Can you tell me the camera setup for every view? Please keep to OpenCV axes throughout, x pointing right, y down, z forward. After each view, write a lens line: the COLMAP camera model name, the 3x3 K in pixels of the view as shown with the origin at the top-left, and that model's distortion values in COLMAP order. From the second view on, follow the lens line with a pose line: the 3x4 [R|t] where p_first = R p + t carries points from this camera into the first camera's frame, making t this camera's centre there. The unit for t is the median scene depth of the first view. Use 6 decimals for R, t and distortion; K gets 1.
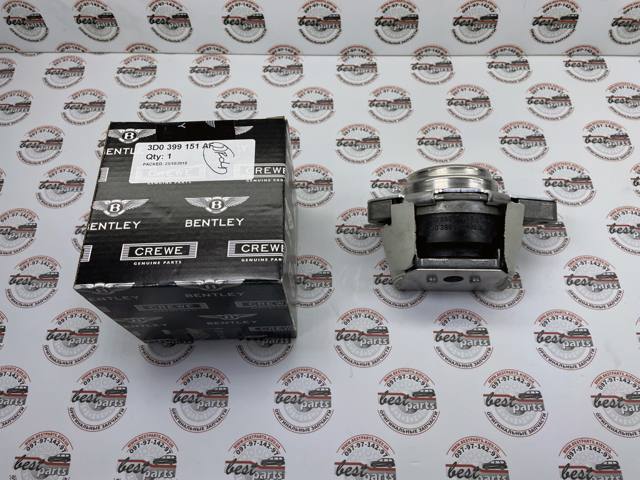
lens RADIAL K [[491.3, 0, 330.3], [0, 491.3, 242.7], [0, 0, 1]] dist [0.056668, -0.113644]
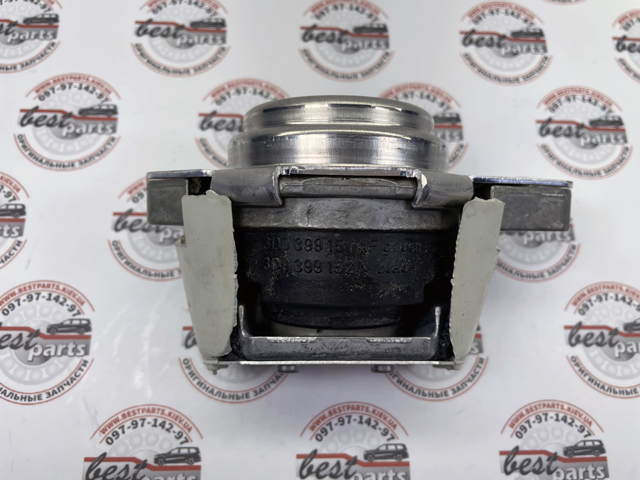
lens RADIAL K [[491.3, 0, 330.3], [0, 491.3, 242.7], [0, 0, 1]] dist [0.056668, -0.113644]
pose [[0.996426, 0.003289, 0.084407, 0.196918], [-0.019300, 0.981675, 0.189582, -0.110919], [-0.082236, -0.190534, 0.978230, 0.557663]]
